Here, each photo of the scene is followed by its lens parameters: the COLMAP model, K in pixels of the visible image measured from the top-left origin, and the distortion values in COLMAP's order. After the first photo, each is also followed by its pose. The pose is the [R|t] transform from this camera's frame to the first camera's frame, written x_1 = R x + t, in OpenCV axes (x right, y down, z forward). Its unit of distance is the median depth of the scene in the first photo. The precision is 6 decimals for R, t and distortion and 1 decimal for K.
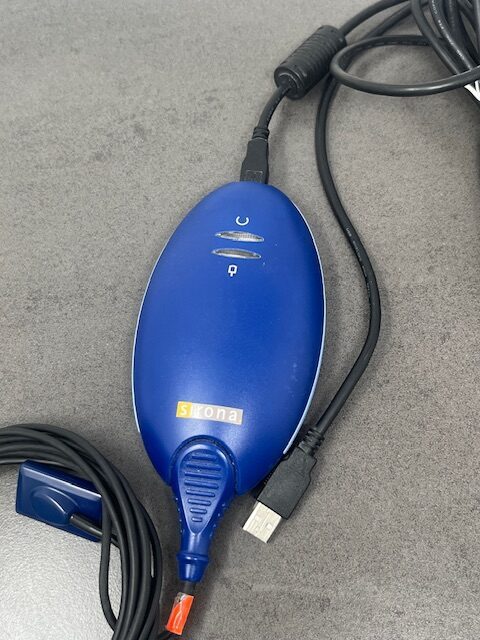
lens RADIAL K [[781.7, 0, 240.0], [0, 781.7, 320.0], [0, 0, 1]] dist [0.099076, -0.361019]
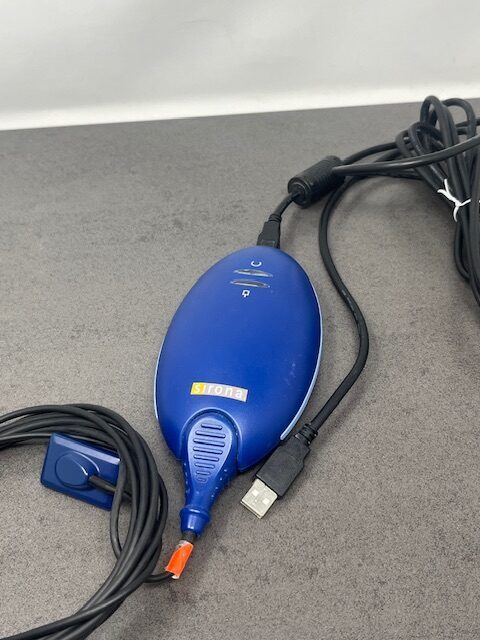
lens RADIAL K [[781.7, 0, 240.0], [0, 781.7, 320.0], [0, 0, 1]] dist [0.099076, -0.361019]
pose [[0.998008, 0.053939, -0.032707, 0.021995], [-0.062025, 0.933540, -0.353068, 0.384382], [0.011489, 0.354393, 0.935026, -0.120635]]
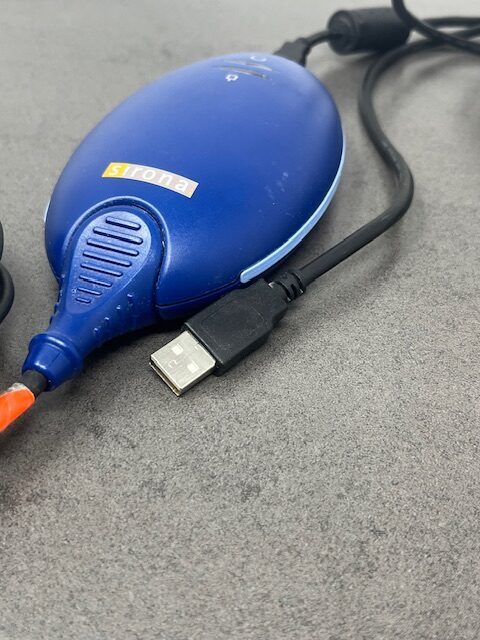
lens RADIAL K [[792.4, 0, 240.0], [0, 792.4, 320.0], [0, 0, 1]] dist [0.084993, -0.403474]
pose [[0.972490, 0.215395, -0.088708, 0.112602], [-0.232097, 0.863456, -0.447856, 0.463682], [-0.019870, 0.456124, 0.889694, 0.388042]]
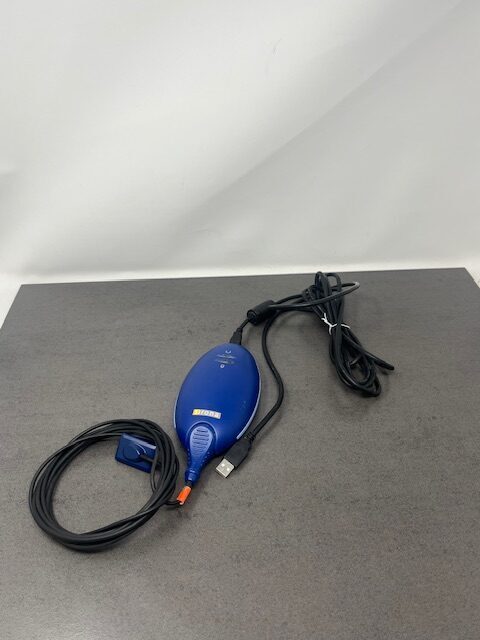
lens RADIAL K [[503.9, 0, 240.0], [0, 503.9, 320.0], [0, 0, 1]] dist [0.061017, -0.183755]
pose [[0.996892, 0.076029, -0.020656, 0.063196], [-0.076283, 0.865924, -0.494324, 0.553664], [-0.019697, 0.494364, 0.869032, -0.419326]]
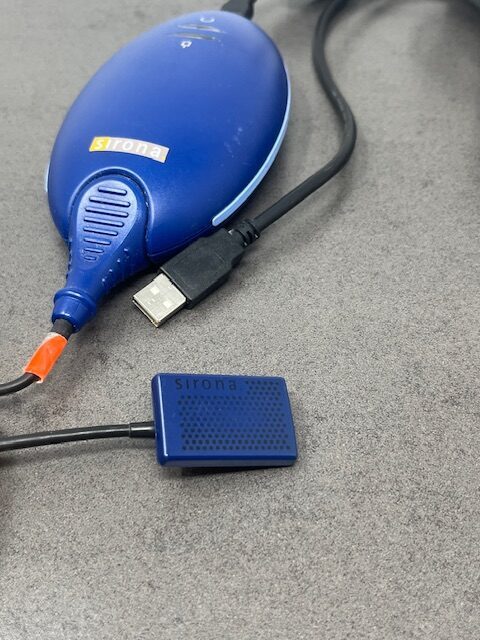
lens RADIAL K [[792.4, 0, 240.0], [0, 792.4, 320.0], [0, 0, 1]] dist [0.084993, -0.403474]
pose [[0.984556, 0.152734, -0.085567, 0.159824], [-0.173204, 0.920953, -0.349065, 0.500887], [0.025489, 0.358495, 0.933184, 0.246943]]
